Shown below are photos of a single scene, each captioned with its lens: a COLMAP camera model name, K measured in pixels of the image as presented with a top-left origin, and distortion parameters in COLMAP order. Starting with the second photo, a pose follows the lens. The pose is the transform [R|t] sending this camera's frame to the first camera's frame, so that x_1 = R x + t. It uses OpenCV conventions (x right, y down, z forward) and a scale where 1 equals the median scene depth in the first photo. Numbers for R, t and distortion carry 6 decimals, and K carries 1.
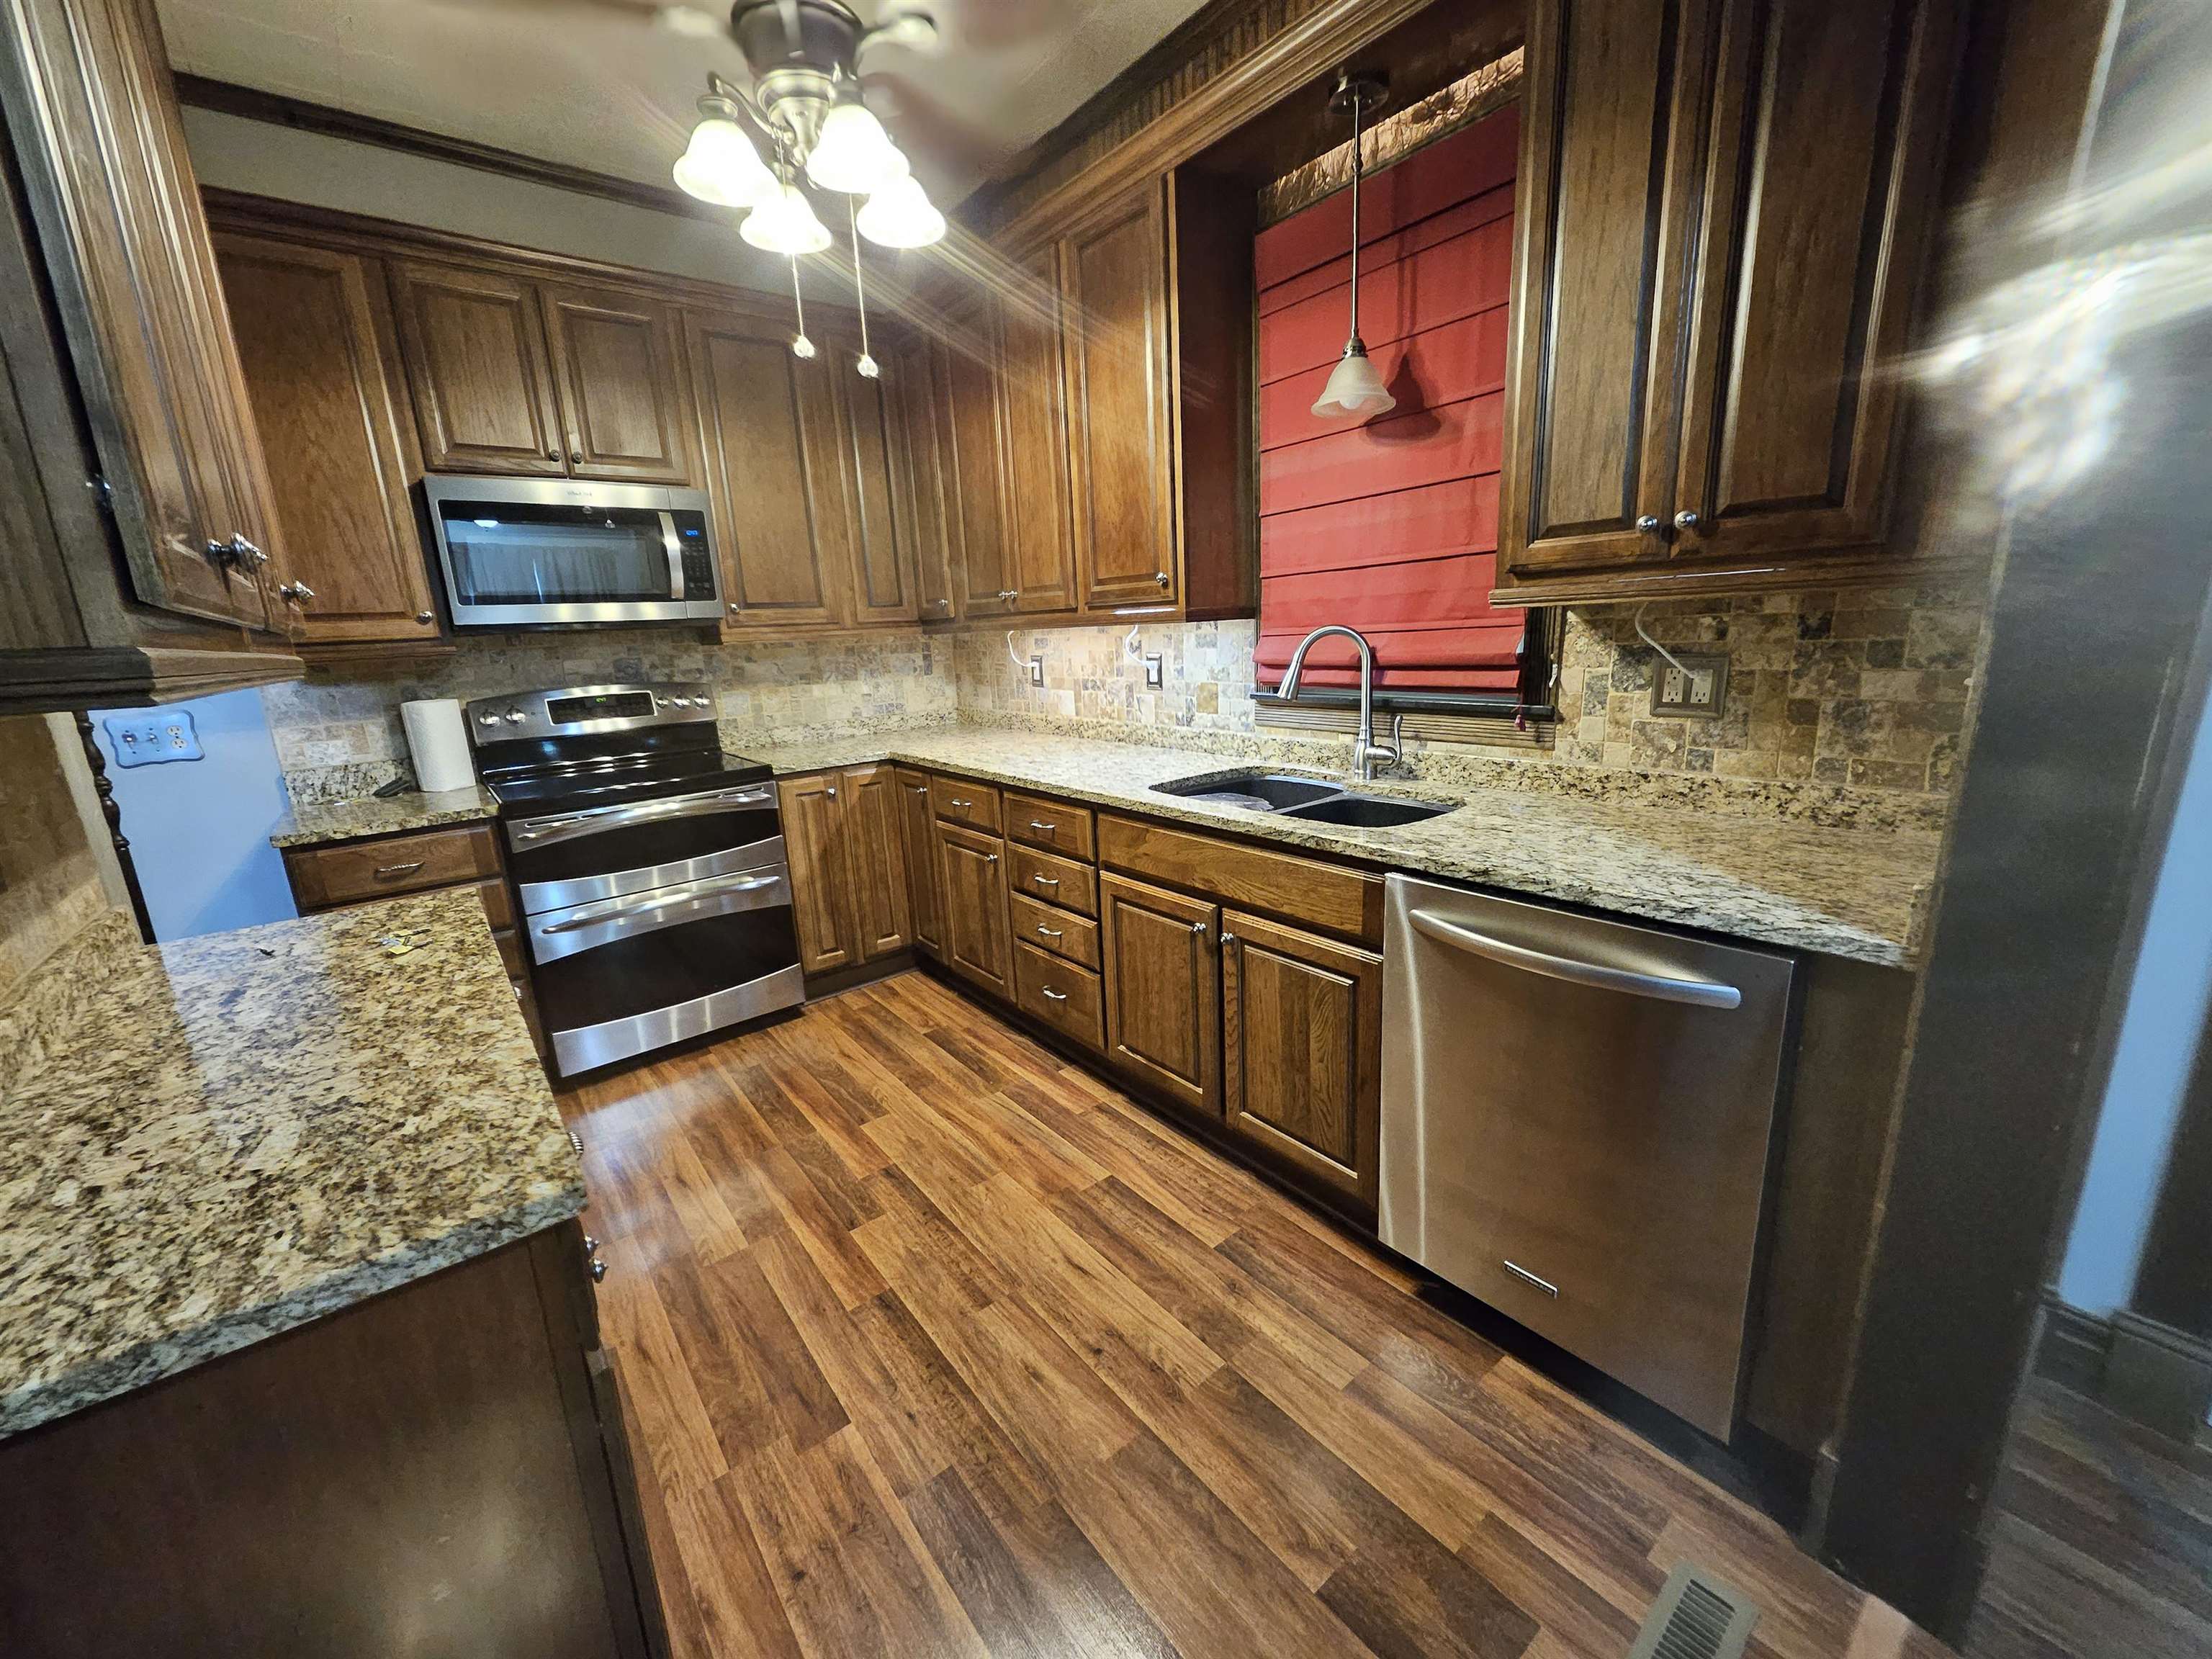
lens RADIAL K [[881.1, 0, 1101.7], [0, 881.1, 839.9], [0, 0, 1]] dist [0.002398, -0.000274]
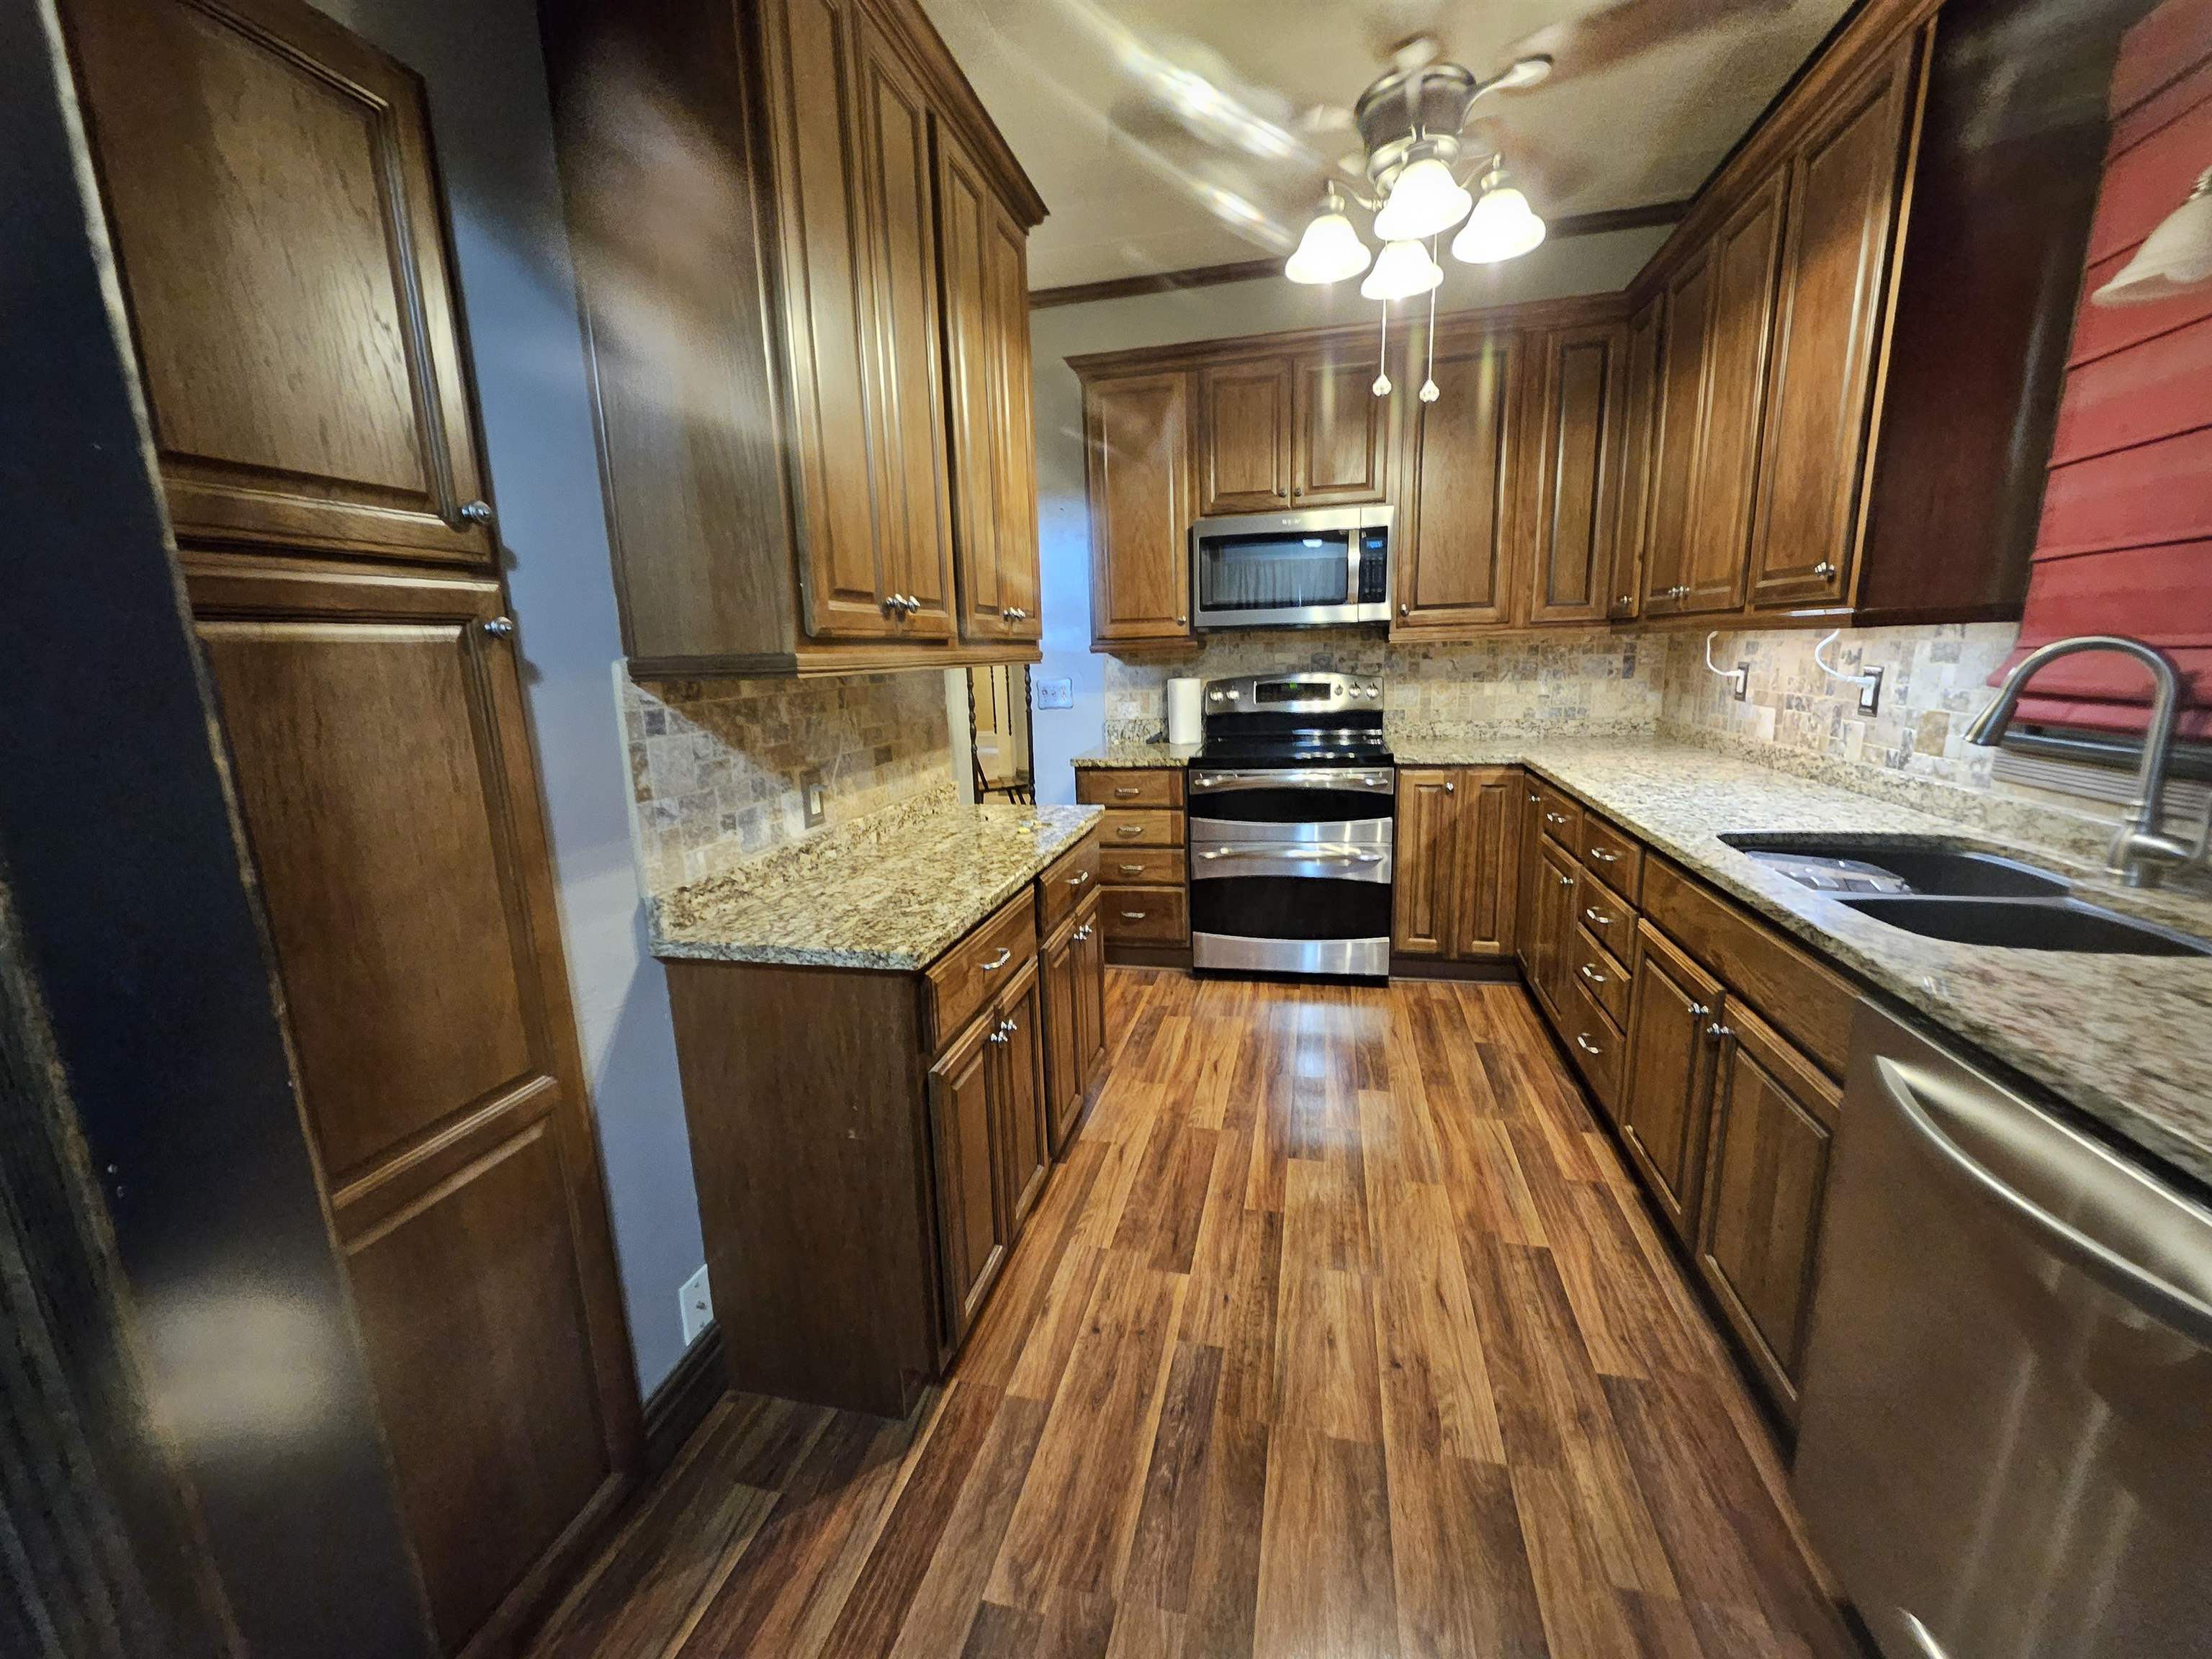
lens RADIAL K [[881.1, 0, 1101.7], [0, 881.1, 839.9], [0, 0, 1]] dist [0.002398, -0.000274]
pose [[0.604032, 0.193767, -0.773045, 0.302602], [-0.183846, 0.977709, 0.101415, -0.027670], [0.775465, 0.080863, 0.626191, 0.045791]]
